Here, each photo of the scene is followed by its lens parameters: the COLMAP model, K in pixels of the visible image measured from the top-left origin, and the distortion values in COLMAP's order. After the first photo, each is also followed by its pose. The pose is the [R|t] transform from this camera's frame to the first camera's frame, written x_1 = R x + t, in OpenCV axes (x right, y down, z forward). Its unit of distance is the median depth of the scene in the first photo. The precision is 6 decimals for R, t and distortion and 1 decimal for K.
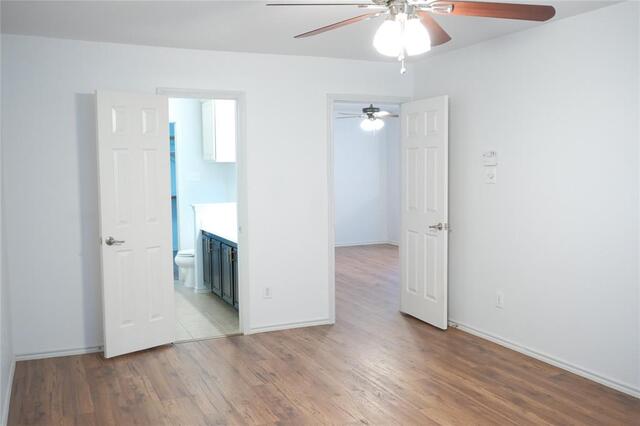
lens RADIAL K [[609.5, 0, 322.9], [0, 609.5, 215.3], [0, 0, 1]] dist [-0.010079, 0.000000]
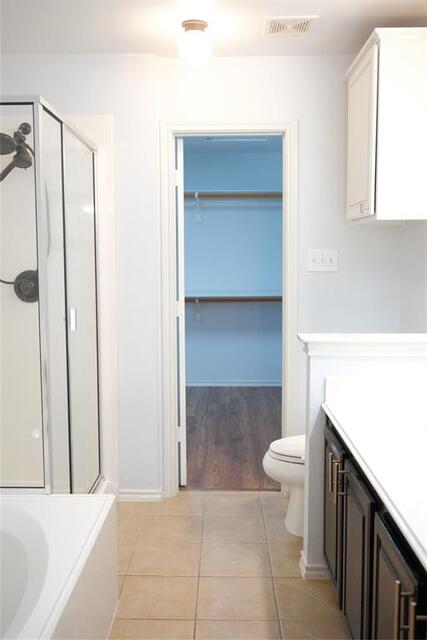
lens RADIAL K [[609.5, 0, 213.1], [0, 609.5, 320.8], [0, 0, 1]] dist [-0.010079, 0.000000]
pose [[0.905270, 0.053464, -0.421460, -0.106042], [-0.042751, 0.998478, 0.034835, -0.035849], [0.422681, -0.013517, 0.906178, 0.621869]]
